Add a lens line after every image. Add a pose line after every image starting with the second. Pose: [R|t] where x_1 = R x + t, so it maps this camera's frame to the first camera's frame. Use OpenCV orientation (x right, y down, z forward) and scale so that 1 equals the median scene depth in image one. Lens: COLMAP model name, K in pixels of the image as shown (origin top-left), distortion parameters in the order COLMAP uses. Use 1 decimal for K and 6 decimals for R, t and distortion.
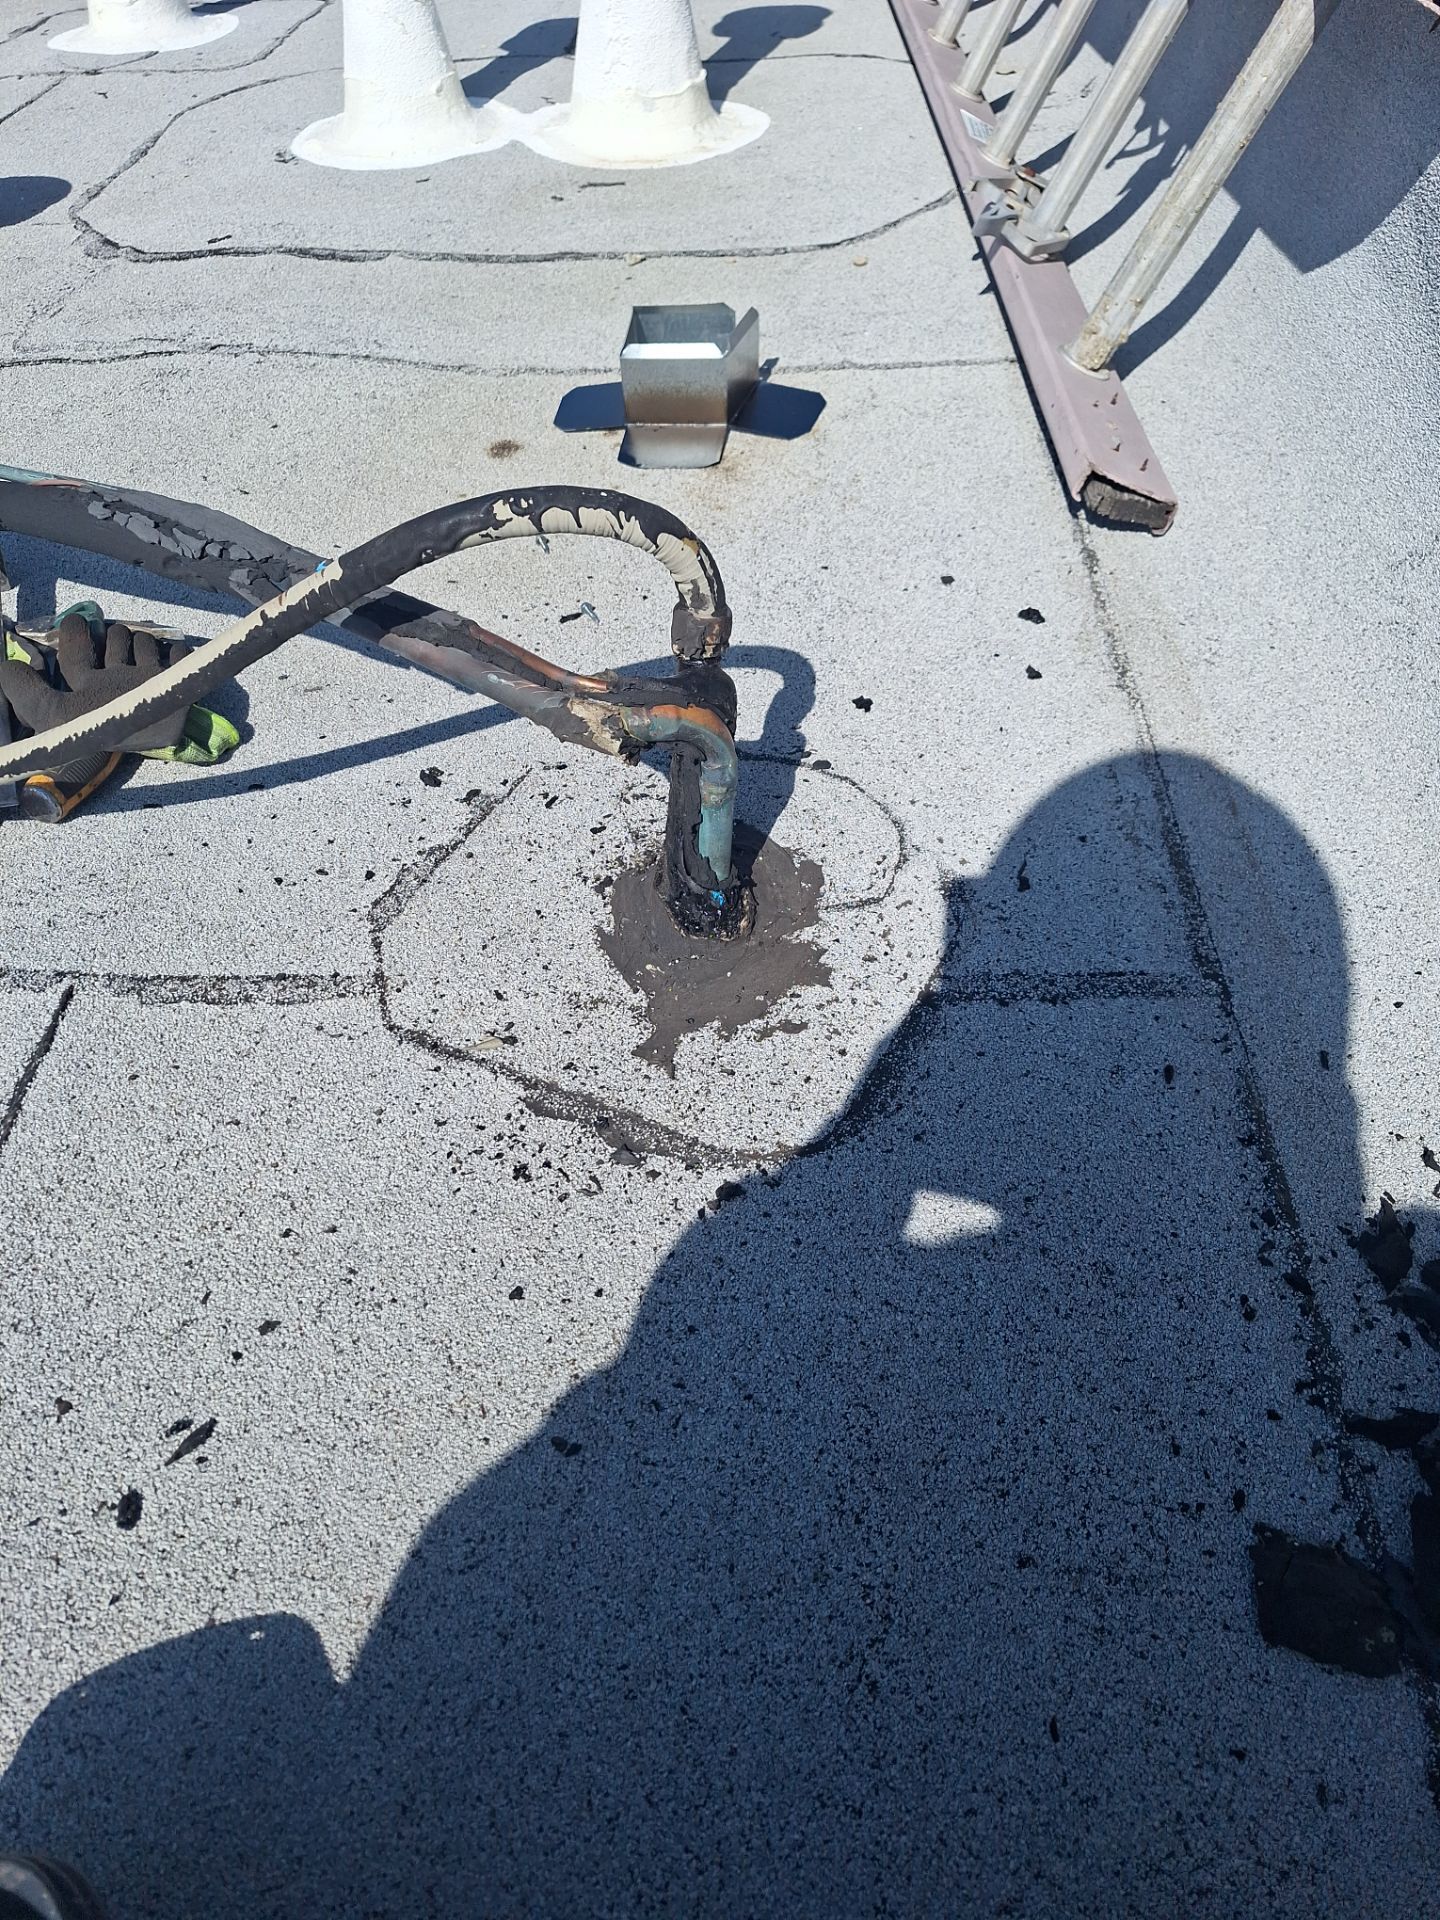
lens RADIAL K [[1424.1, 0, 674.6], [0, 1424.1, 962.1], [0, 0, 1]] dist [0.082993, -0.133423]
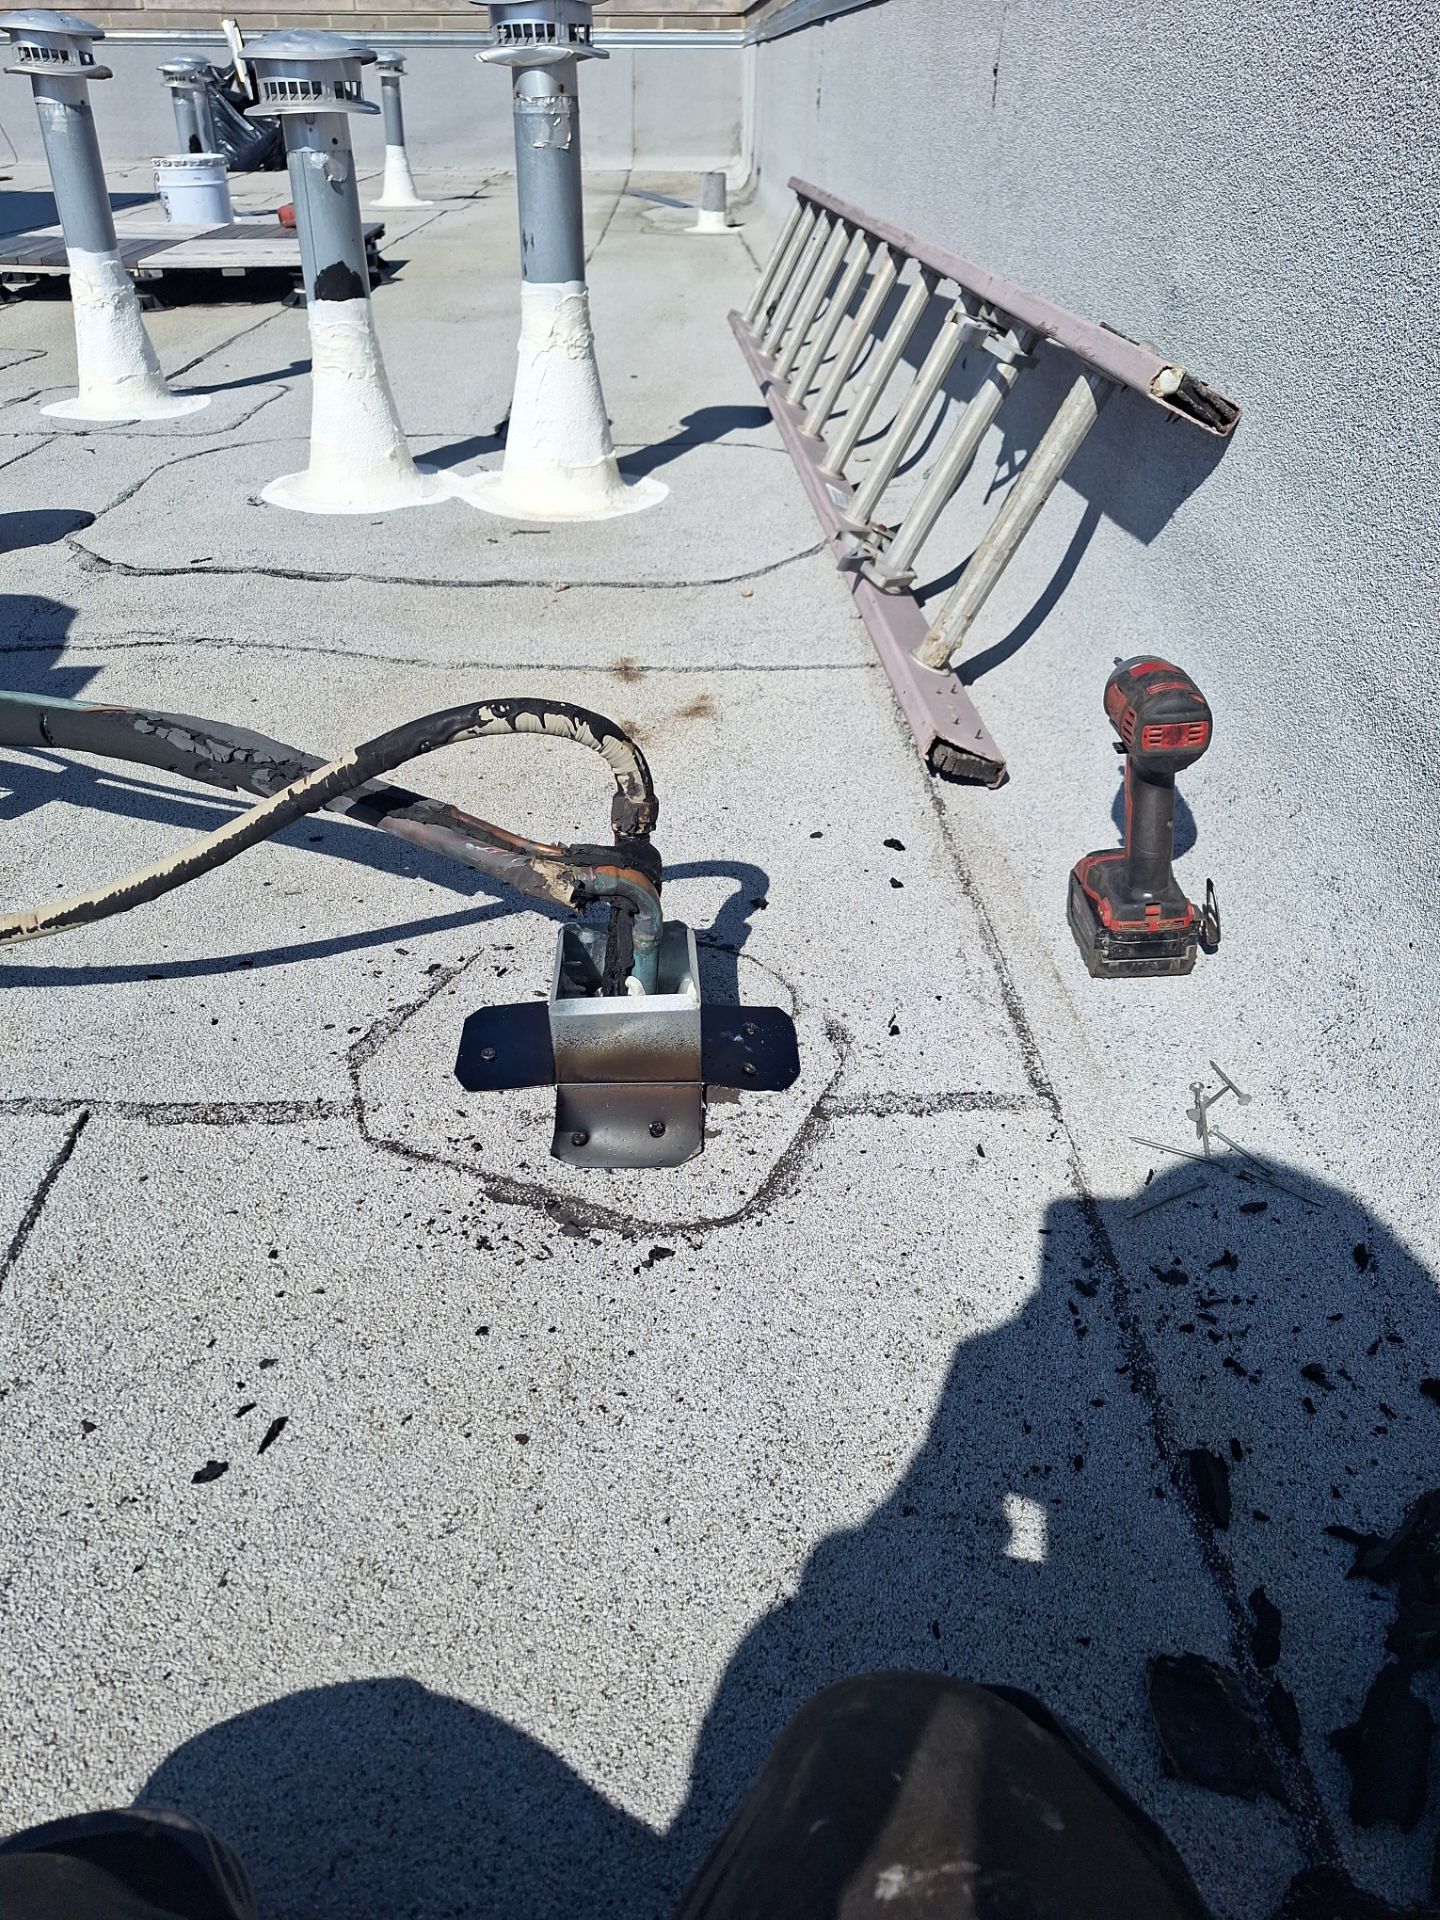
lens RADIAL K [[1424.1, 0, 674.6], [0, 1424.1, 962.1], [0, 0, 1]] dist [0.082993, -0.133423]
pose [[0.997206, 0.010031, 0.074026, -0.036313], [0.006600, 0.975239, -0.221055, 0.168647], [-0.074411, 0.220926, 0.972448, -0.200010]]
